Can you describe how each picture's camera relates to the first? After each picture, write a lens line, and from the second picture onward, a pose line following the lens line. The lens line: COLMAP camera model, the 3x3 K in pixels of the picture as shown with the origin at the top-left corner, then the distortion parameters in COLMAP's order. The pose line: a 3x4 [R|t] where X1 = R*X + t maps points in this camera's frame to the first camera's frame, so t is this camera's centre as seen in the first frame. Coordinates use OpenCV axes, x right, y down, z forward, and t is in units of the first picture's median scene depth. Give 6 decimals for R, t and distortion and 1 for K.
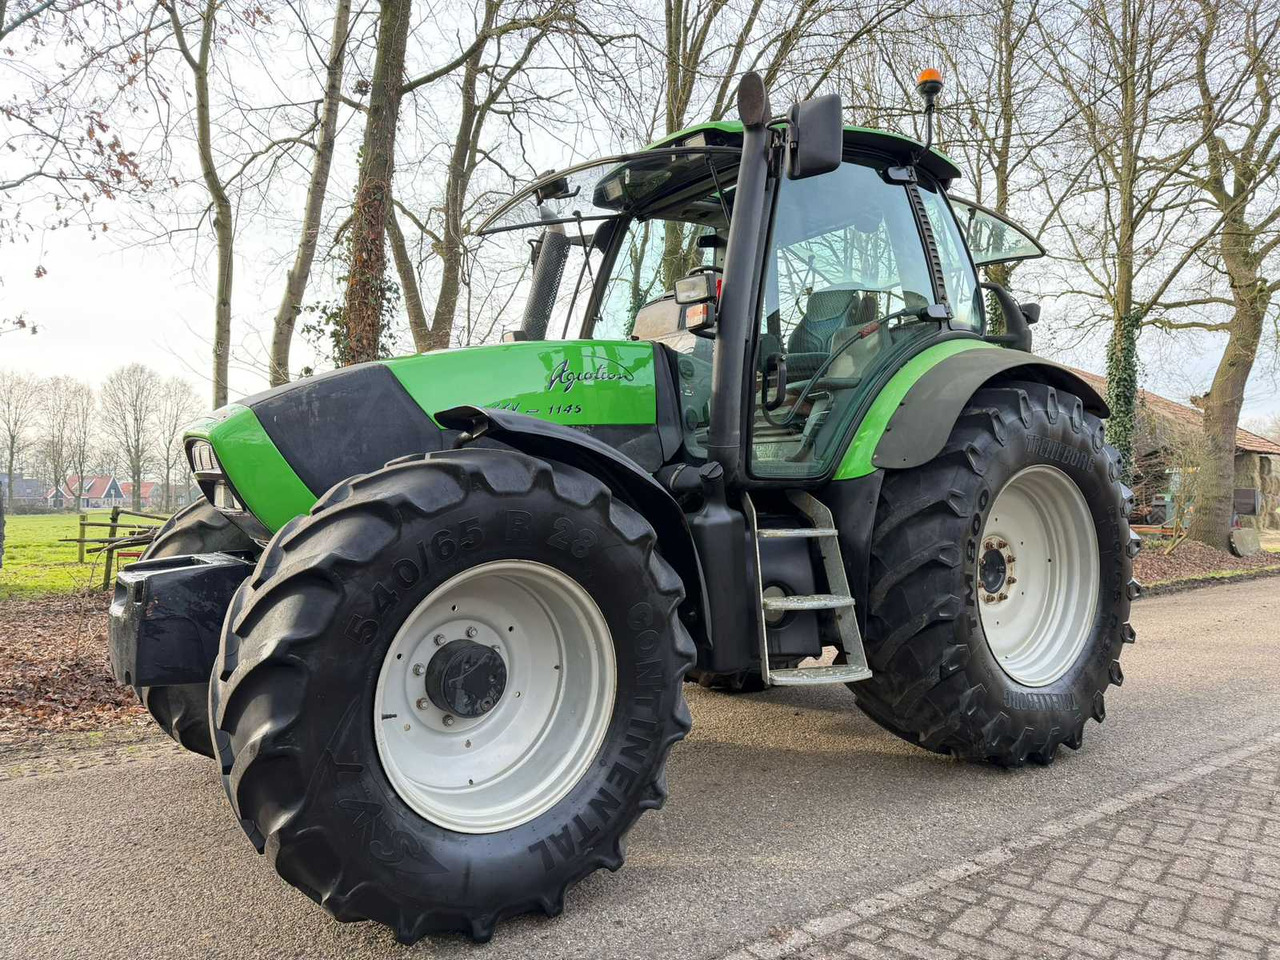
lens RADIAL K [[1034.6, 0, 629.1], [0, 1034.6, 472.9], [0, 0, 1]] dist [0.071758, -0.113347]
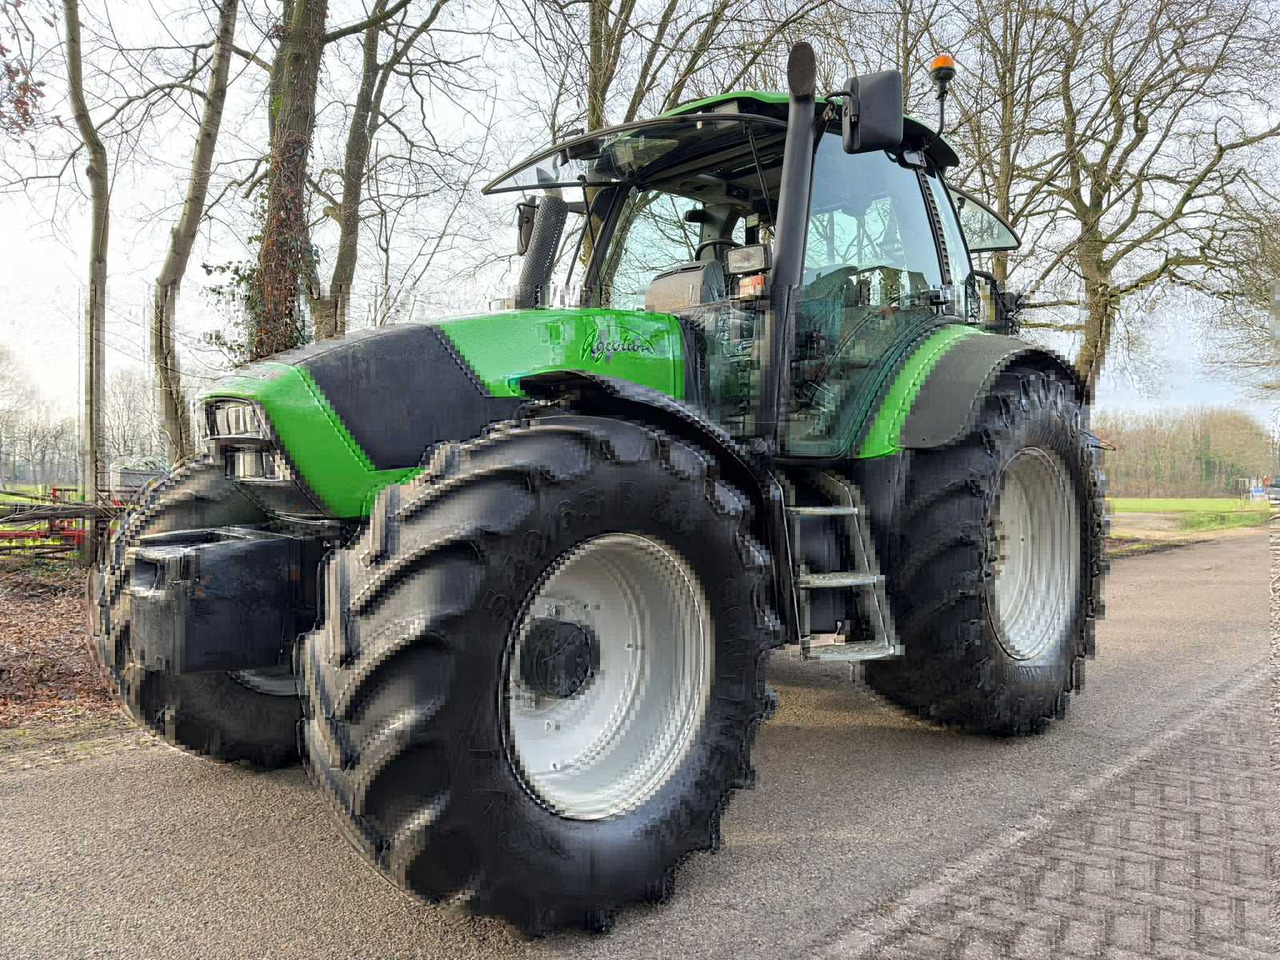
lens RADIAL K [[1034.6, 0, 629.1], [0, 1034.6, 472.9], [0, 0, 1]] dist [0.071758, -0.113347]
pose [[0.985099, 0.013224, 0.171480, -0.181549], [-0.015423, 0.999815, 0.011494, 0.011787], [-0.171296, -0.013968, 0.985121, 0.041918]]
